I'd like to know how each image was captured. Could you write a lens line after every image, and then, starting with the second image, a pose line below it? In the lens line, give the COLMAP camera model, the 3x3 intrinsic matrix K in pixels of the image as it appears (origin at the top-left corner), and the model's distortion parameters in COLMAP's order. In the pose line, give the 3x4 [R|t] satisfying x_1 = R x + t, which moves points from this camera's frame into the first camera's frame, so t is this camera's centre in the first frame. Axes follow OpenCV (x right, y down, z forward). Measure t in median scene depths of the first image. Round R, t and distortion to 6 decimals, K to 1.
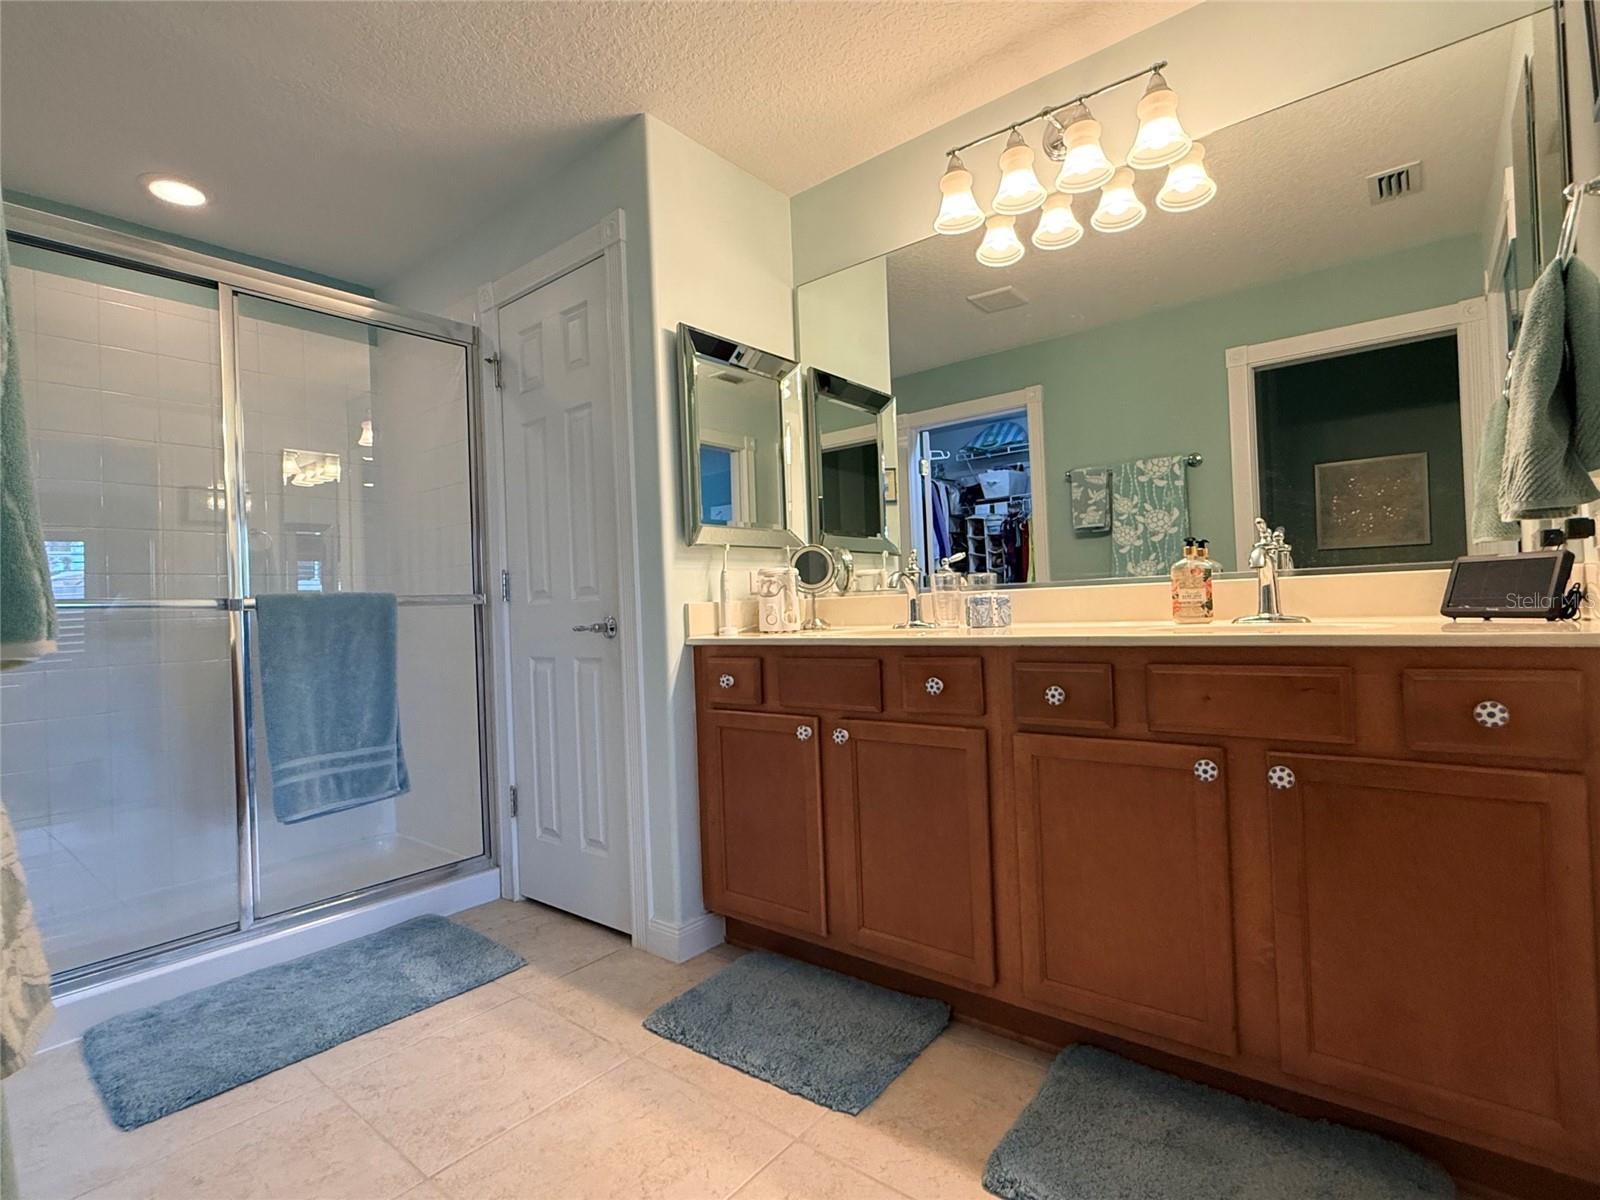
lens RADIAL K [[787.9, 0, 800.4], [0, 787.9, 602.7], [0, 0, 1]] dist [-0.001050, 0.000255]
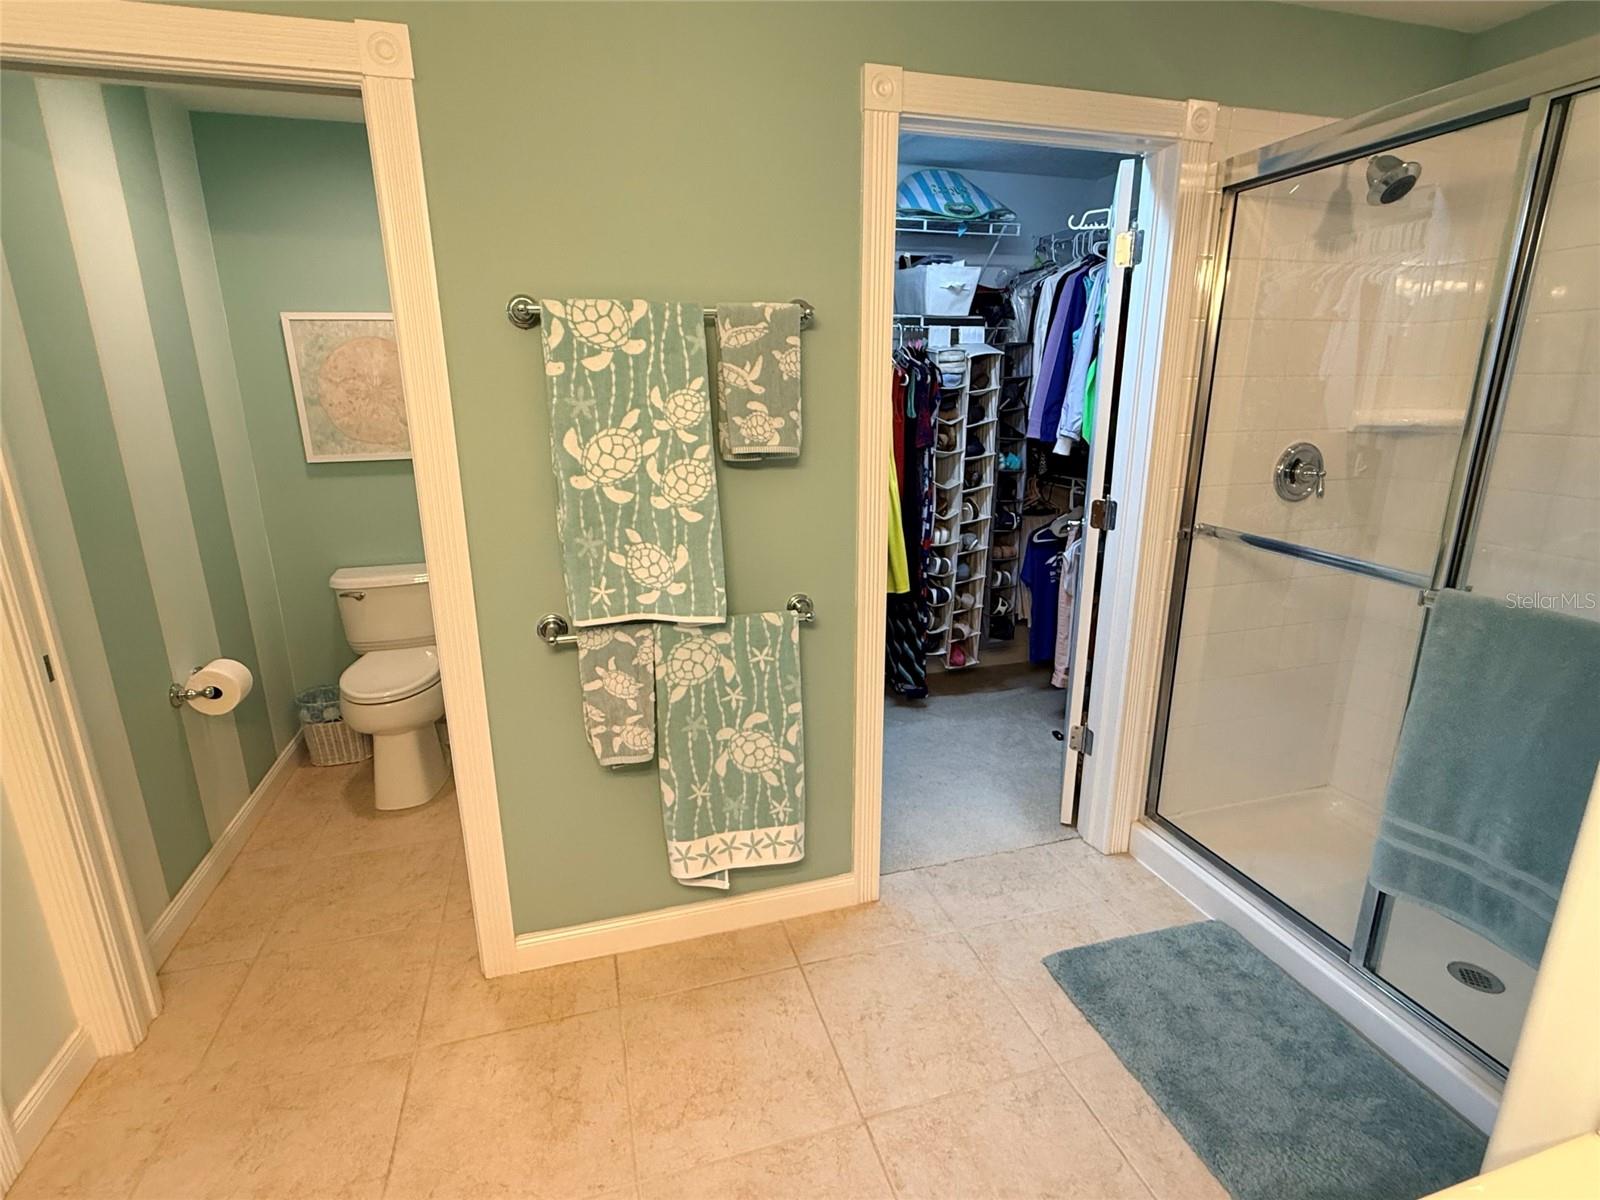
lens RADIAL K [[787.9, 0, 800.1], [0, 787.9, 593.7], [0, 0, 1]] dist [-0.001050, 0.000255]
pose [[-0.562539, 0.255846, -0.786189, 0.190032], [0.038363, 0.957968, 0.284297, -0.226593], [0.825881, 0.129767, -0.548709, 0.932108]]
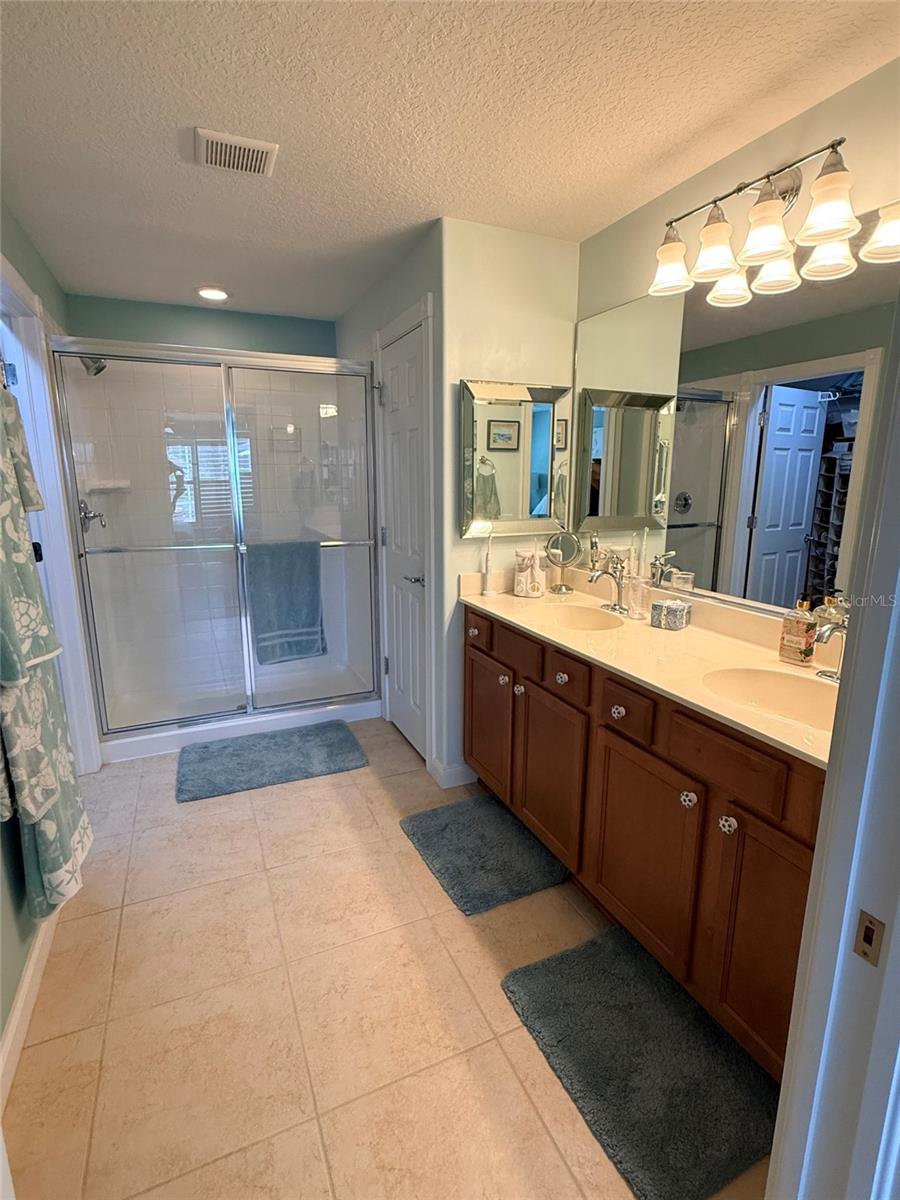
lens RADIAL K [[590.9, 0, 452.1], [0, 590.9, 601.1], [0, 0, 1]] dist [-0.001050, 0.000255]
pose [[0.892310, 0.135712, -0.430541, 0.344329], [-0.035050, 0.971689, 0.233647, -0.218233], [0.450061, -0.193395, 0.871805, -0.005114]]
